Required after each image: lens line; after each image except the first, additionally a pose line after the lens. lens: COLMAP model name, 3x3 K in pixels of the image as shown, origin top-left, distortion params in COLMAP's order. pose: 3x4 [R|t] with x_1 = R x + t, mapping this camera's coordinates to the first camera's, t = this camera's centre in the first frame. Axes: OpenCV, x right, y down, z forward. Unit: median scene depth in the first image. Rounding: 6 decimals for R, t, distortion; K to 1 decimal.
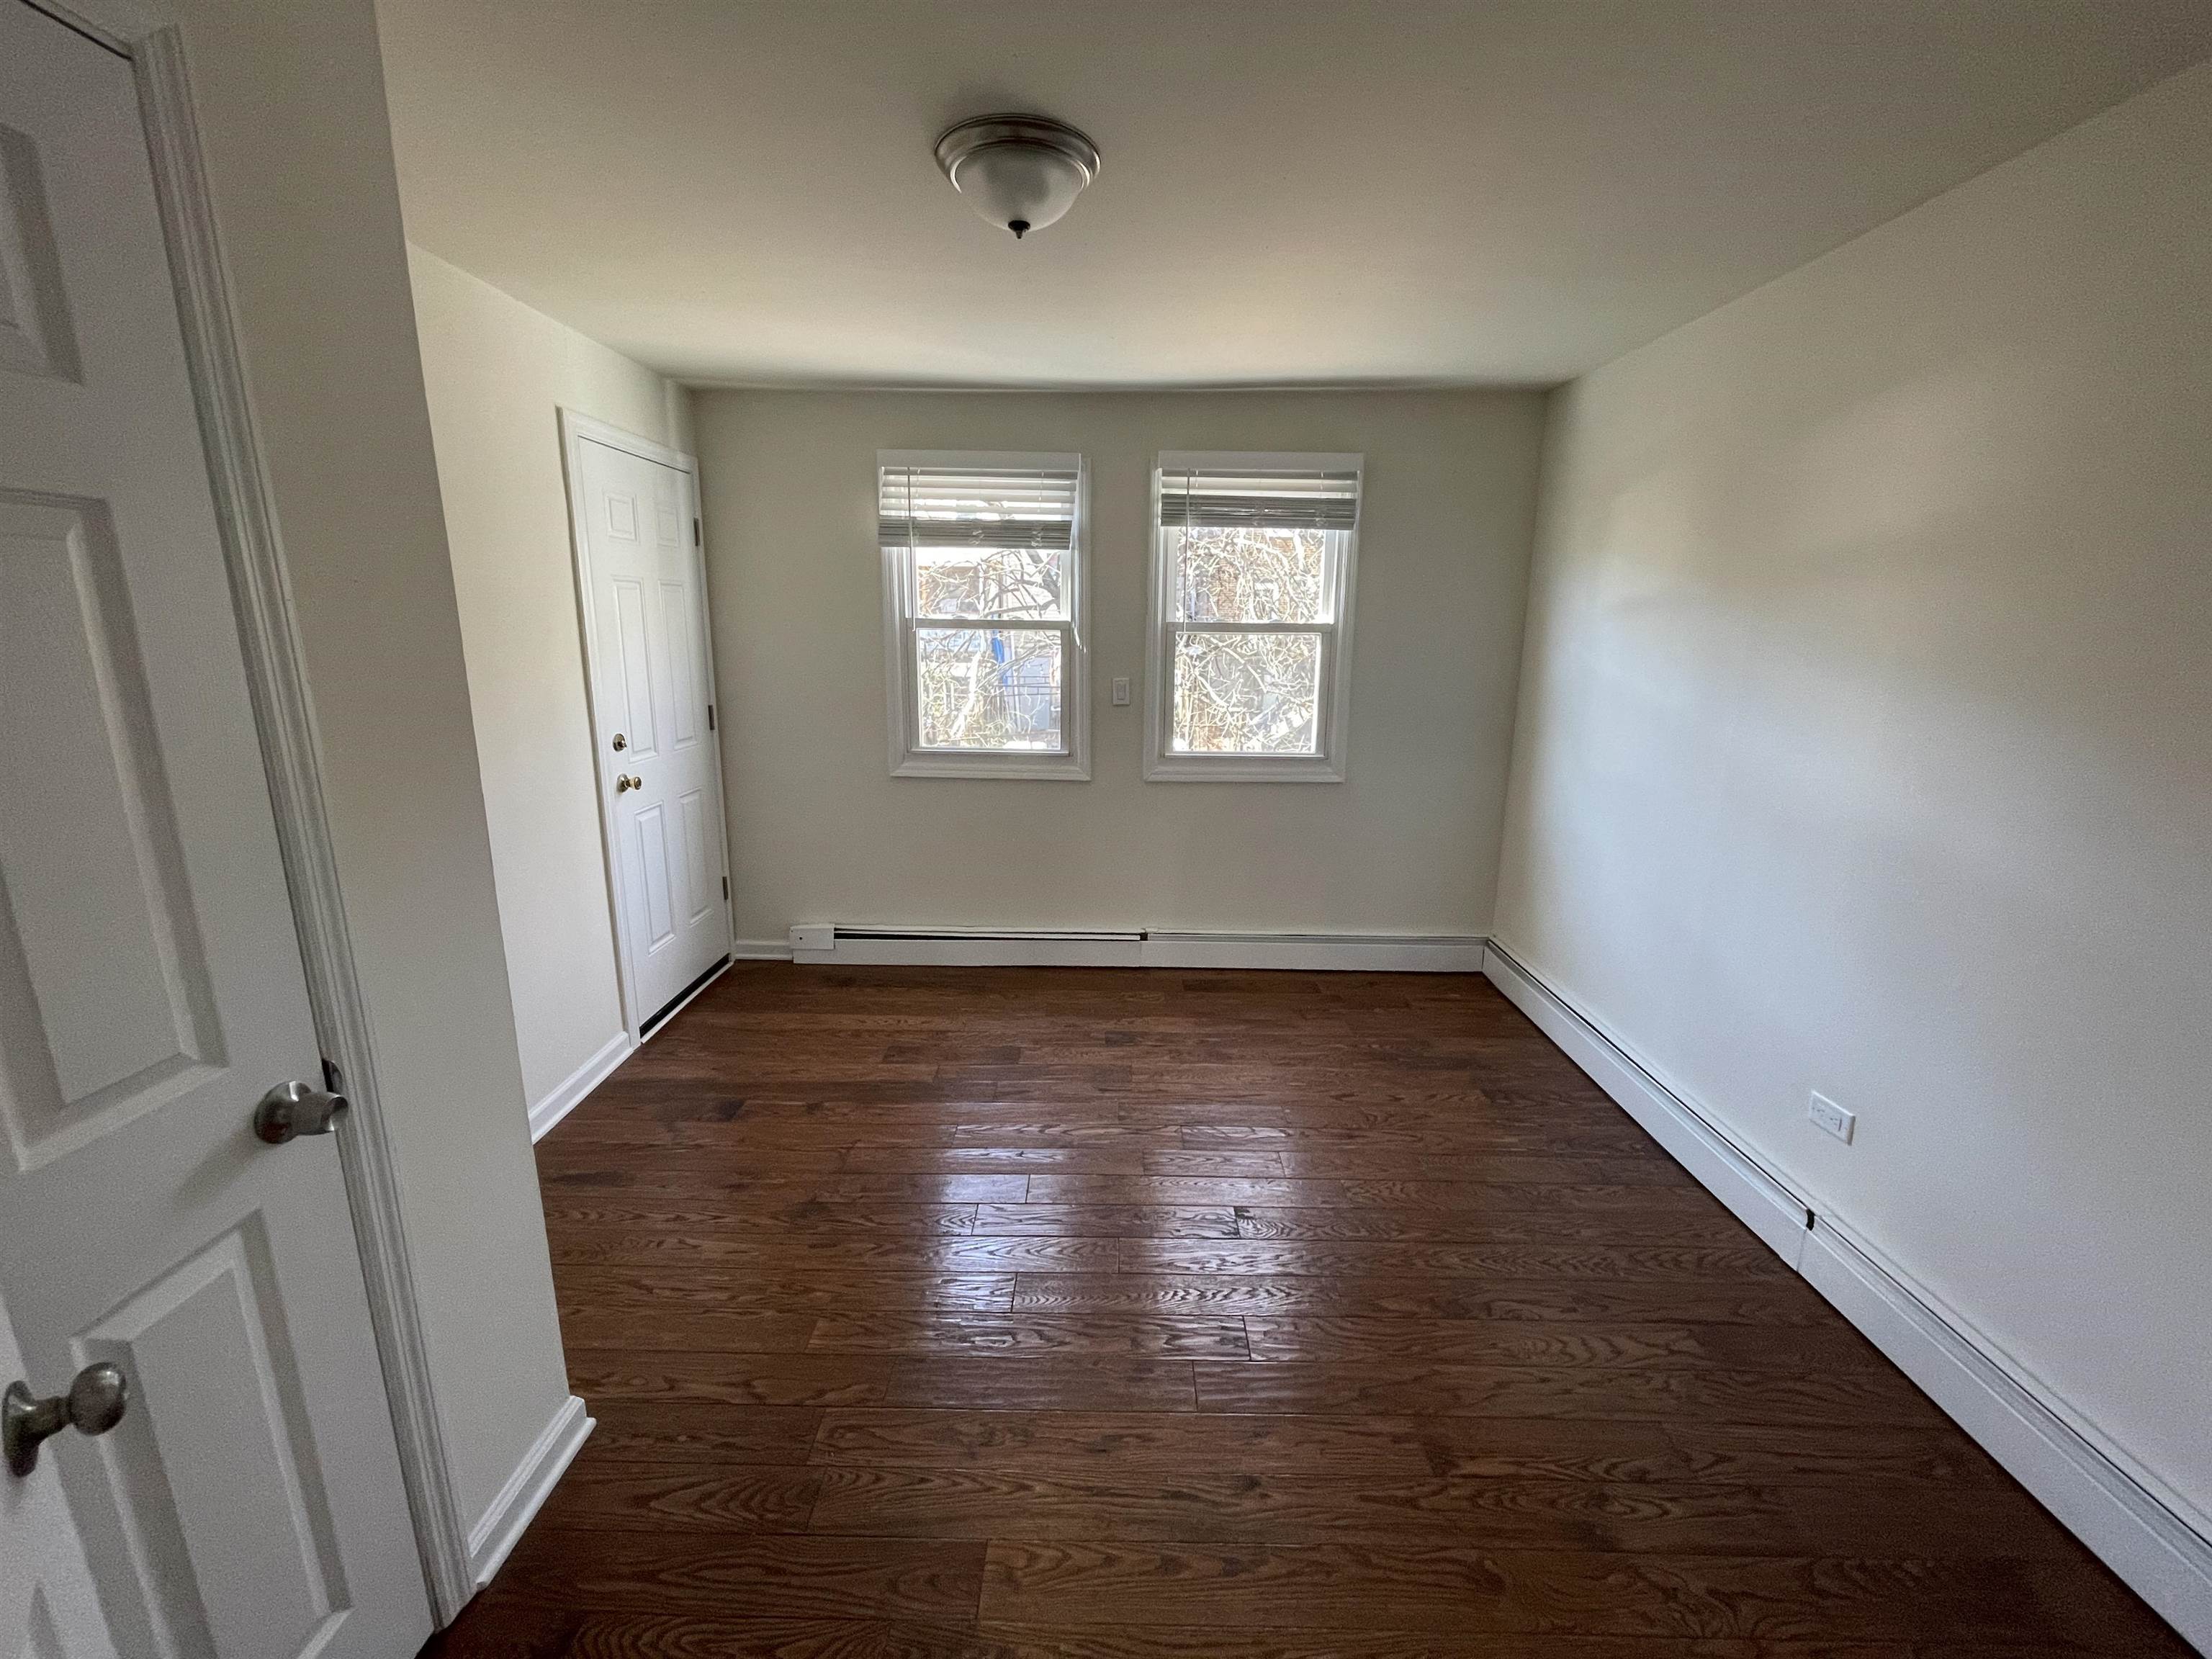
lens RADIAL K [[902.6, 0, 1106.0], [0, 902.6, 829.5], [0, 0, 1]] dist [-0.000498, 0.000119]
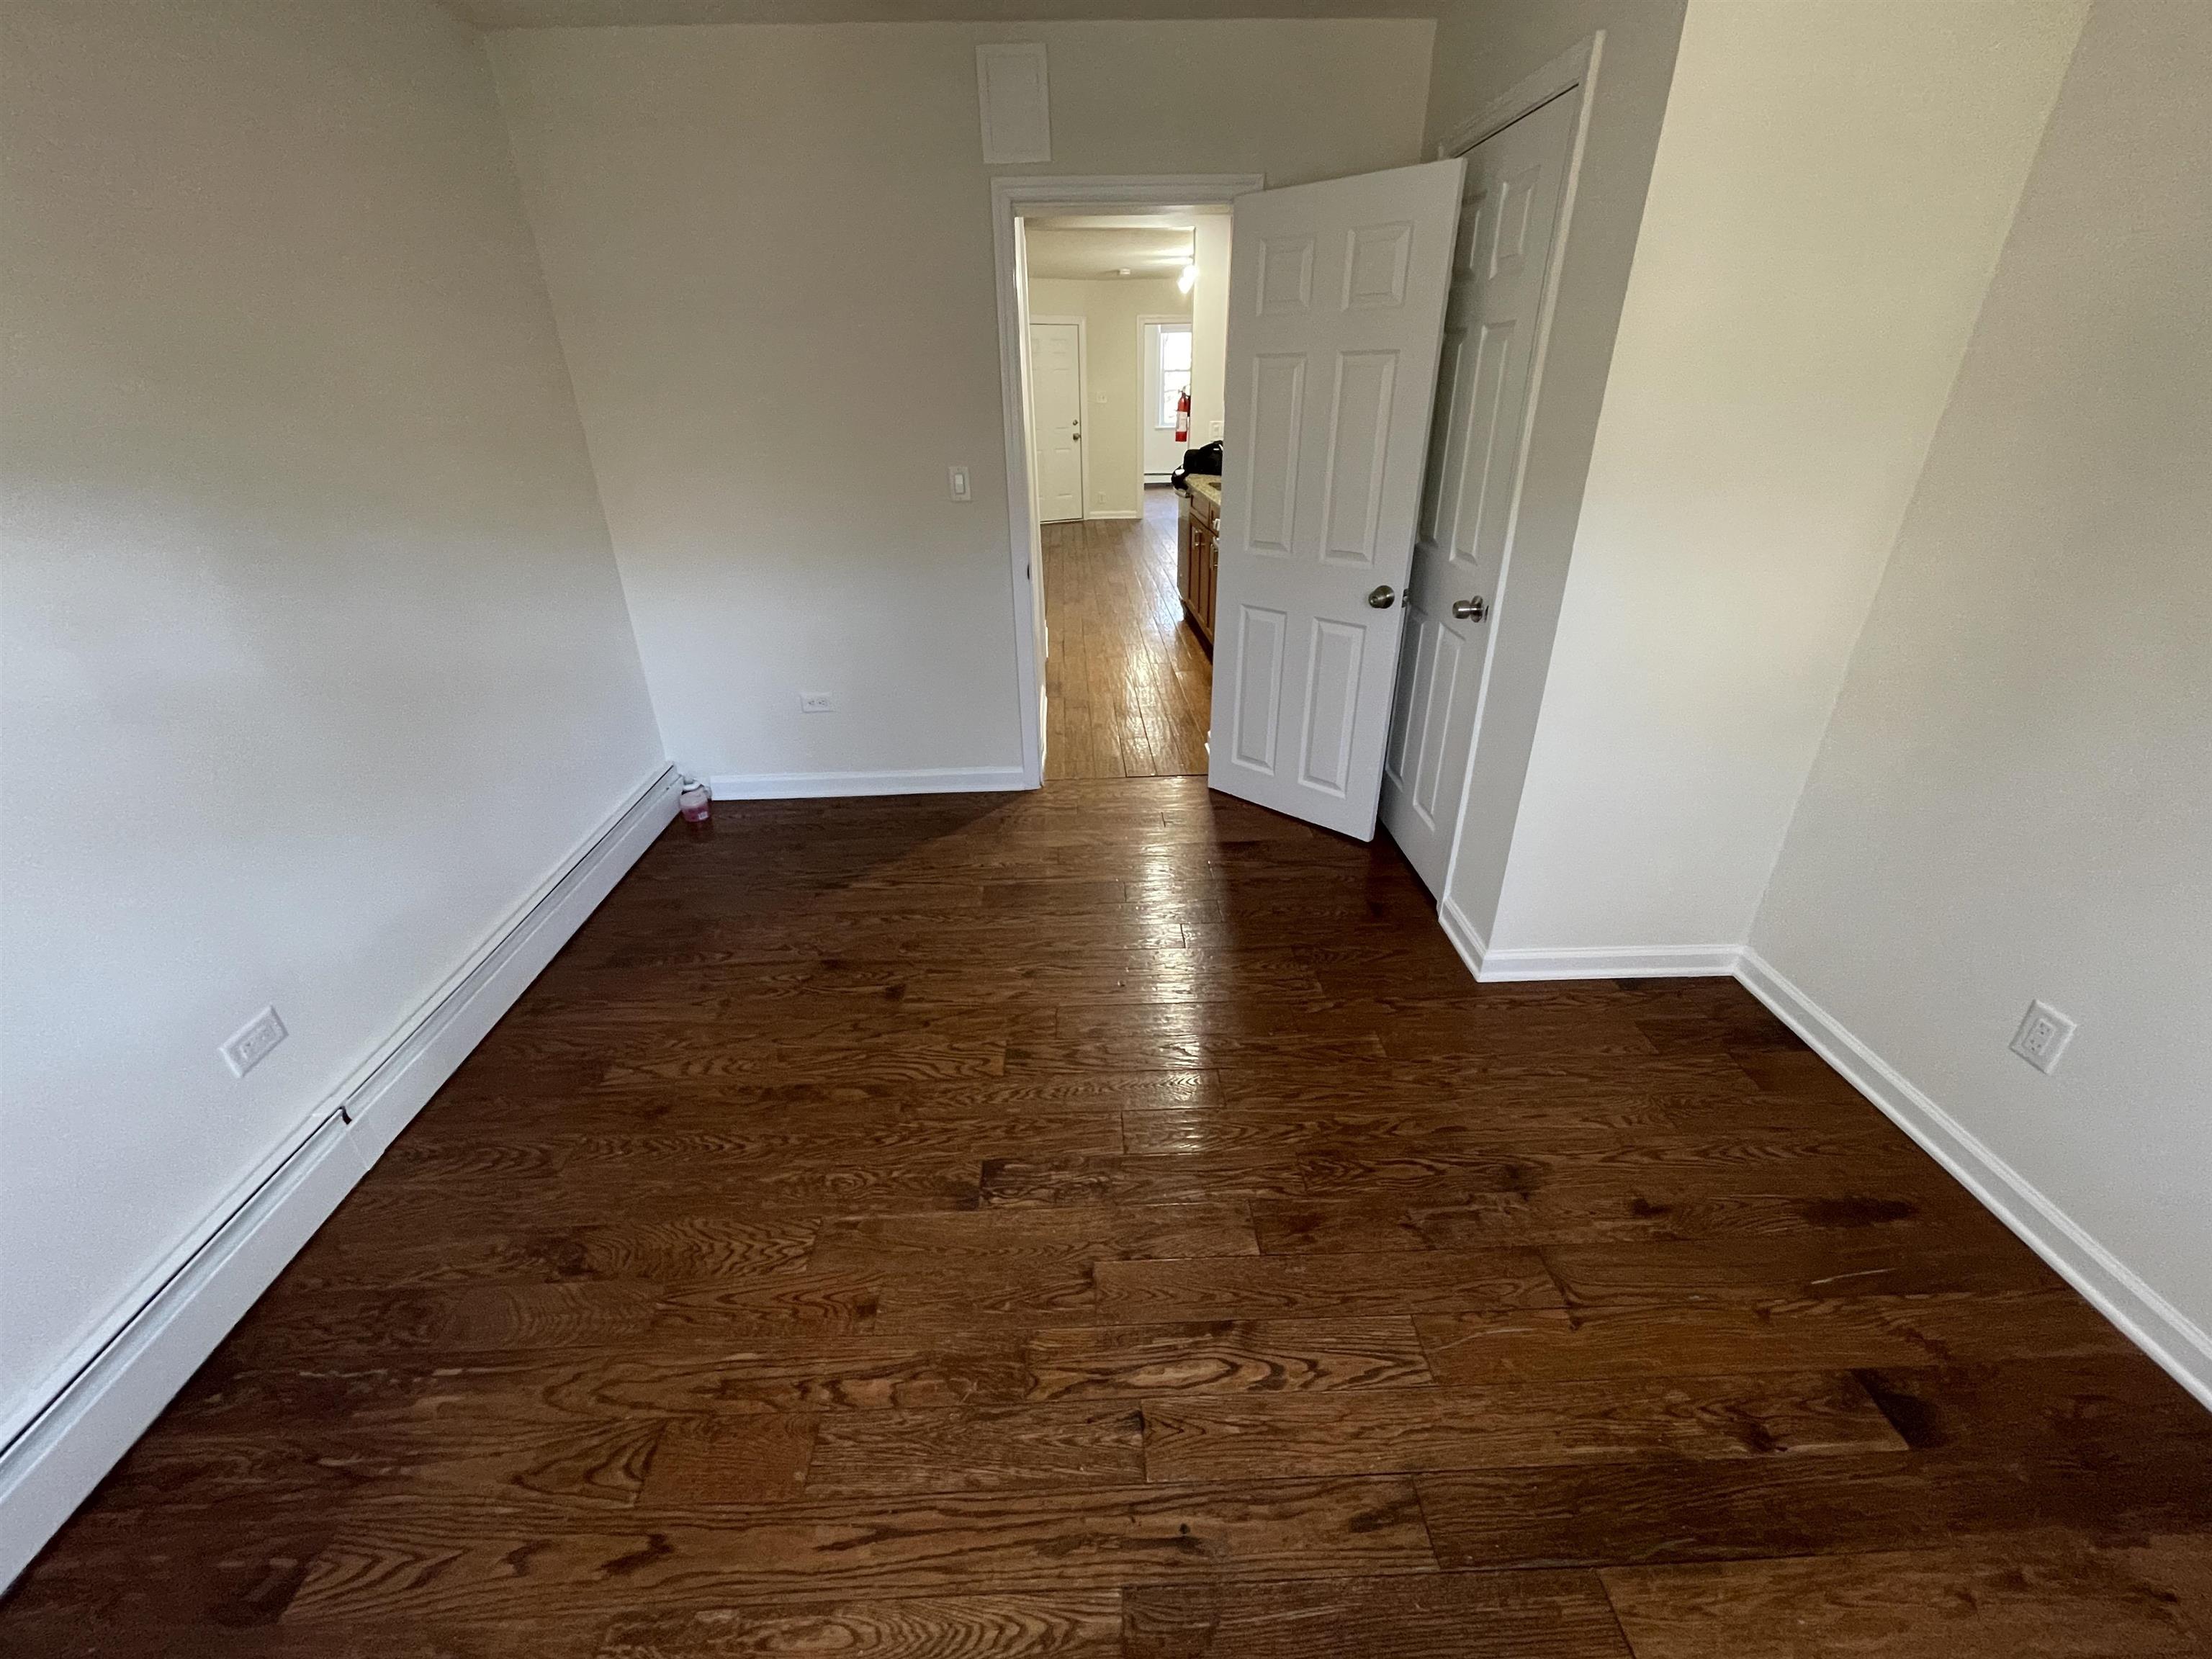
lens RADIAL K [[902.6, 0, 1106.0], [0, 902.6, 829.5], [0, 0, 1]] dist [-0.000498, 0.000119]
pose [[-0.998797, 0.026194, -0.041460, 0.062360], [-0.006367, 0.768997, 0.639221, -0.355101], [0.048627, 0.638716, -0.767905, 1.536669]]
